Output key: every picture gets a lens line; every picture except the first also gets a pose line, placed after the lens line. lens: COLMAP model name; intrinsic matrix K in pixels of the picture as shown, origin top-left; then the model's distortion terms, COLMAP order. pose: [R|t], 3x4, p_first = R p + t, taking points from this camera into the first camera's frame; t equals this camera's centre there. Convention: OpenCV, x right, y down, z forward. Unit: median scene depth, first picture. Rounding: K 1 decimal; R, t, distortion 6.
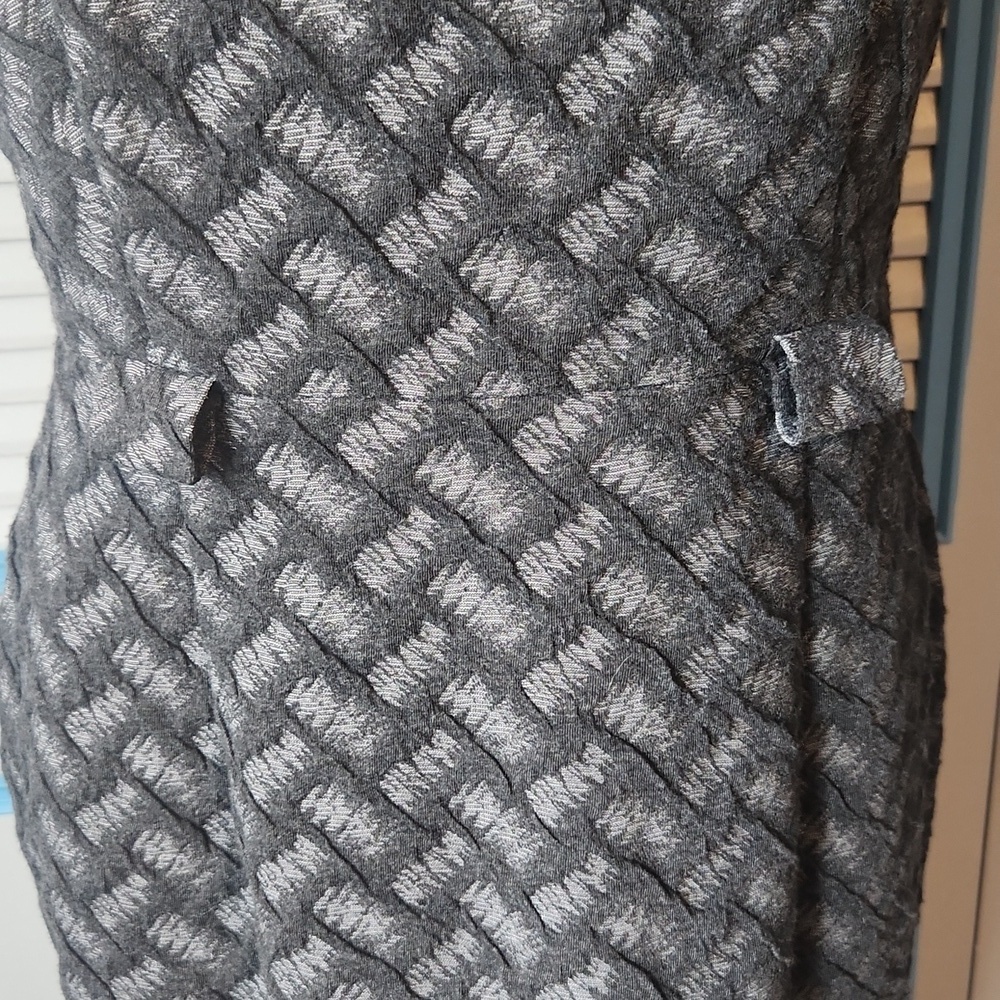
lens RADIAL K [[1474.1, 0, 485.2], [0, 1474.1, 495.0], [0, 0, 1]] dist [0.050918, 0.000000]
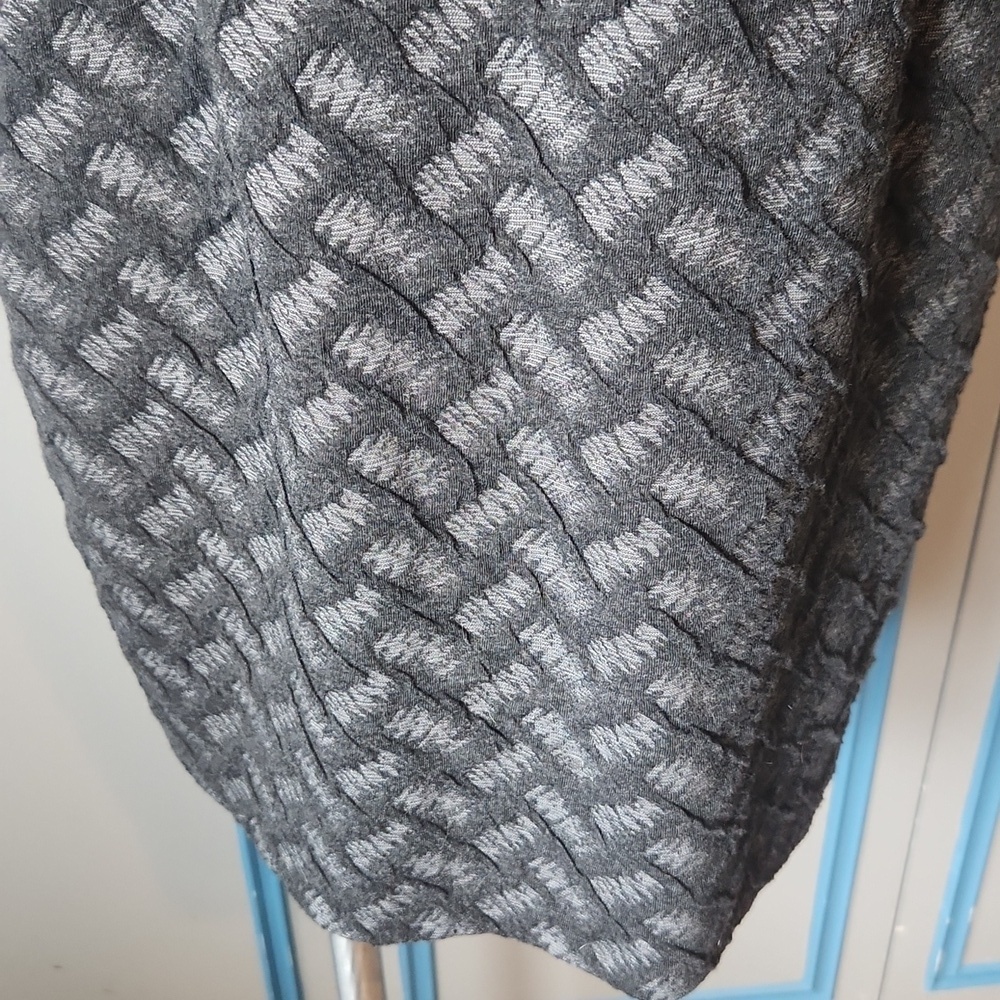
lens RADIAL K [[1474.1, 0, 500.7], [0, 1474.1, 499.8], [0, 0, 1]] dist [0.050918, 0.000000]
pose [[0.999305, -0.010047, 0.035887, -0.036861], [0.001185, 0.971051, 0.238871, 0.416642], [-0.037248, -0.238663, 0.970388, 0.248838]]
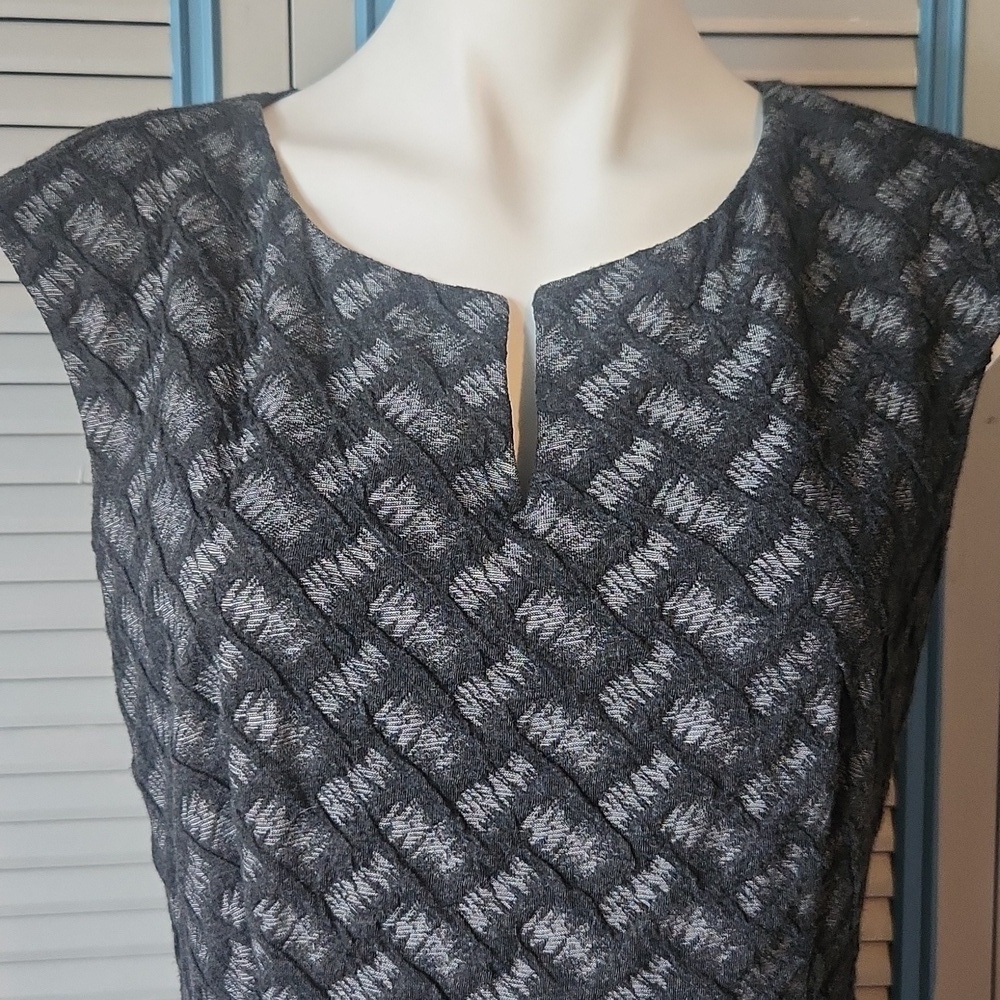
lens RADIAL K [[1474.1, 0, 497.0], [0, 1474.1, 499.5], [0, 0, 1]] dist [0.050918, 0.000000]
pose [[0.999419, 0.034090, 0.000284, -0.050315], [-0.032704, 0.961061, -0.274393, -0.219777], [-0.009628, 0.274225, 0.961618, -0.355613]]
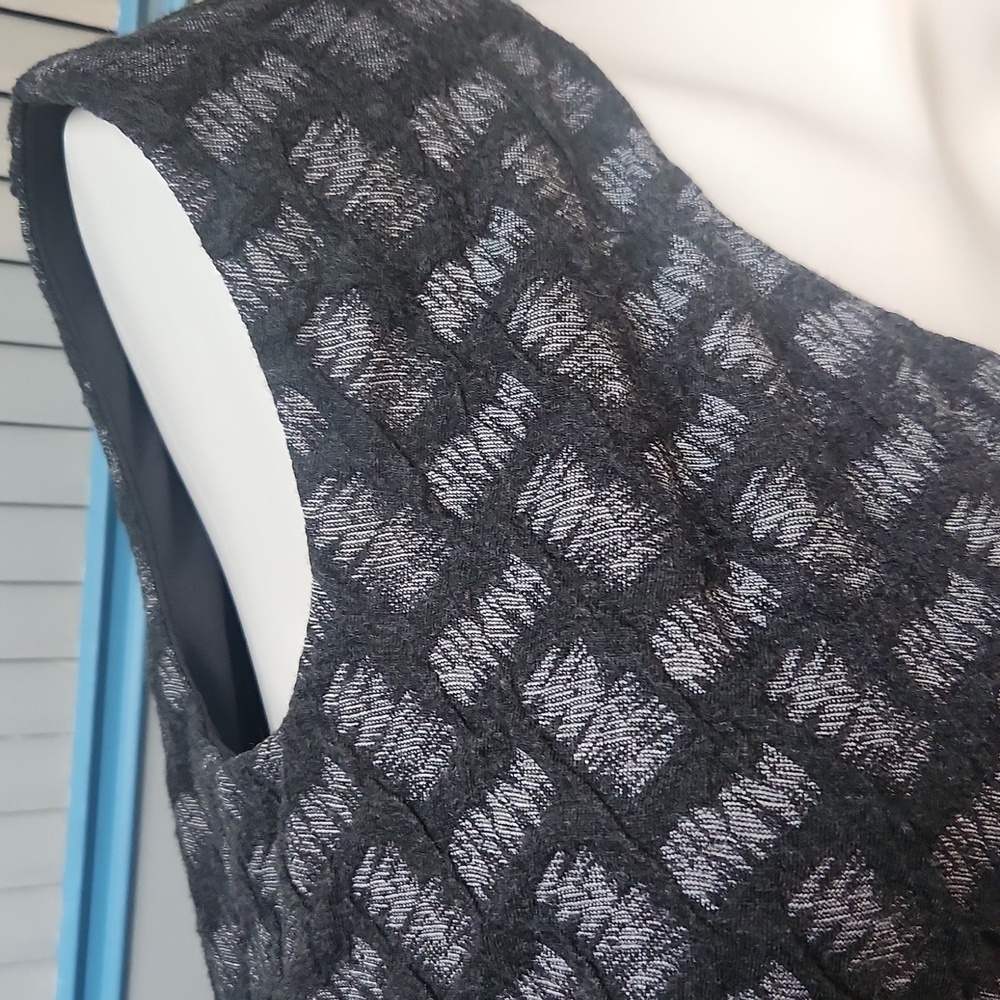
lens RADIAL K [[1474.1, 0, 501.8], [0, 1474.1, 498.6], [0, 0, 1]] dist [0.050918, 0.000000]
pose [[0.908756, 0.083830, 0.408821, -0.616879], [0.046682, 0.953050, -0.299194, -0.426786], [-0.414708, 0.290979, 0.862176, 0.235557]]
